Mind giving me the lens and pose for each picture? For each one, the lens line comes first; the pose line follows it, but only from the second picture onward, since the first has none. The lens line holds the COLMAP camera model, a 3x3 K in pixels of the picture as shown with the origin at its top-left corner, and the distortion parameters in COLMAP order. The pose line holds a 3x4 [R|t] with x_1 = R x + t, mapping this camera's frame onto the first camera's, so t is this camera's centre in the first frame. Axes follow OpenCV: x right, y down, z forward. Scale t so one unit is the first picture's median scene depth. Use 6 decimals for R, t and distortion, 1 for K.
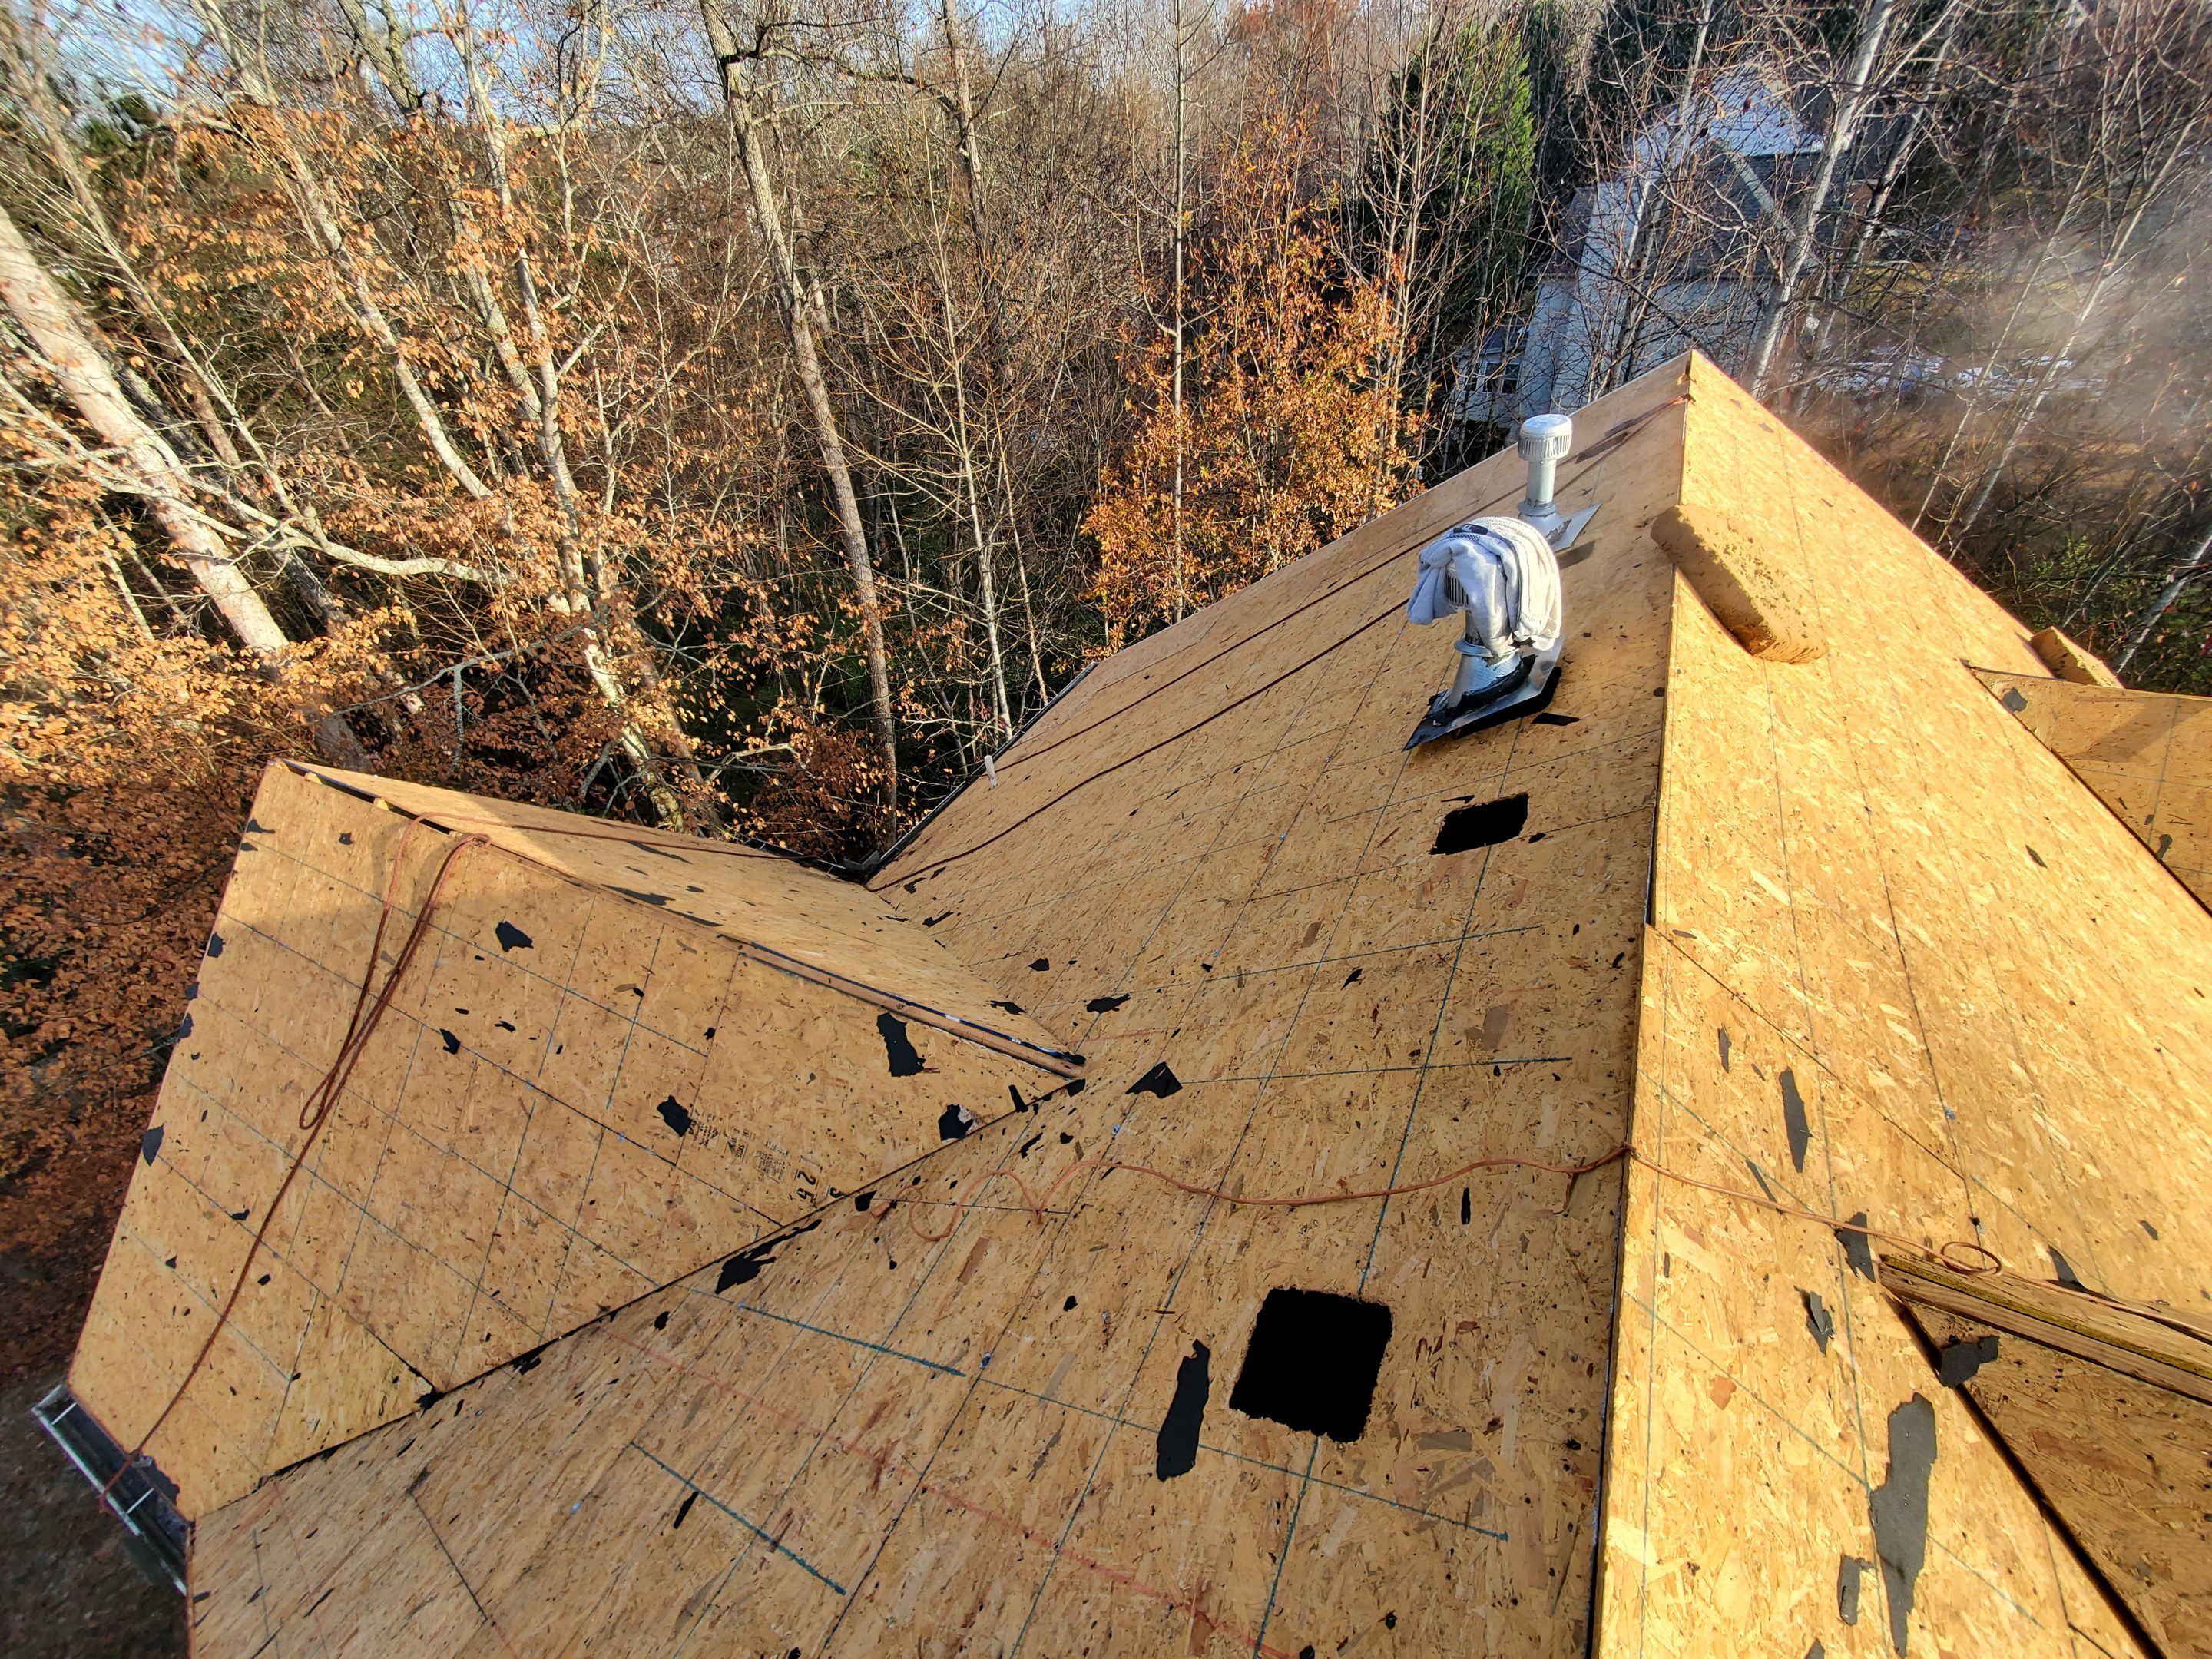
lens RADIAL K [[884.8, 0, 1117.0], [0, 884.8, 828.6], [0, 0, 1]] dist [-0.003673, -0.000248]
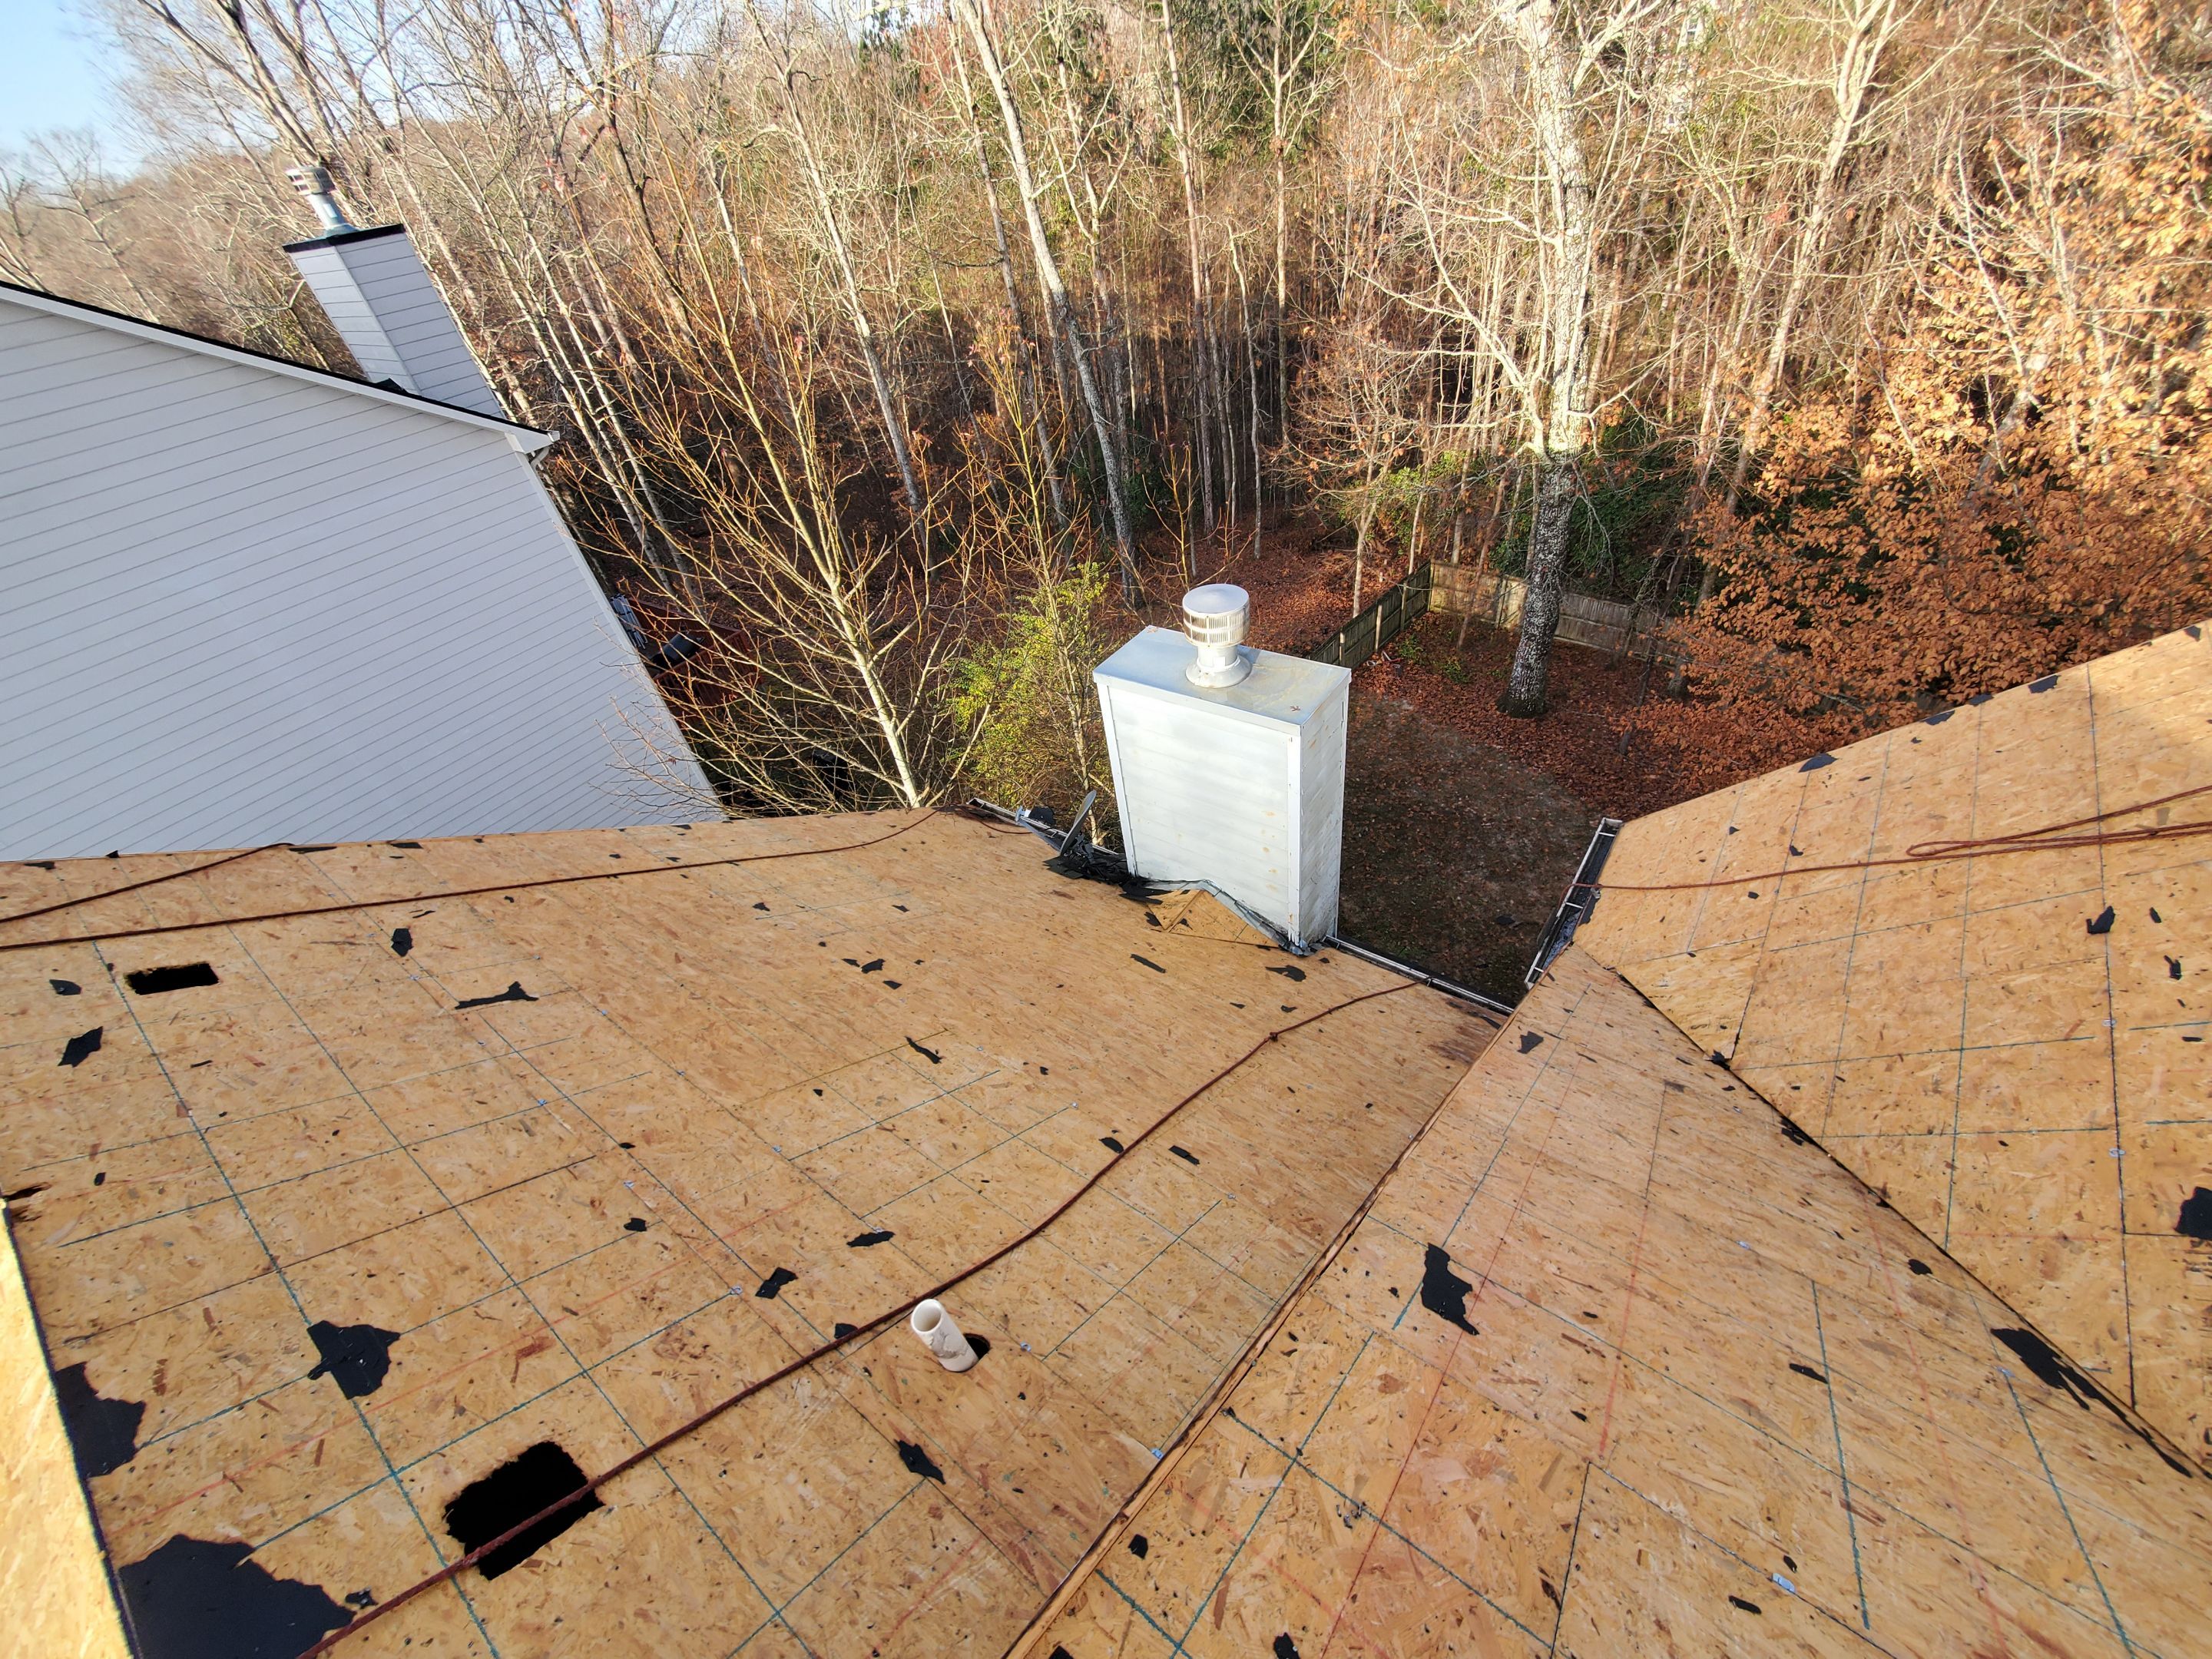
lens RADIAL K [[884.8, 0, 1118.5], [0, 884.8, 825.7], [0, 0, 1]] dist [-0.003673, -0.000248]
pose [[-0.158740, 0.698553, -0.697729, -0.051120], [-0.480664, 0.562611, 0.672630, 0.063852], [0.862418, 0.442146, 0.246461, -0.097606]]
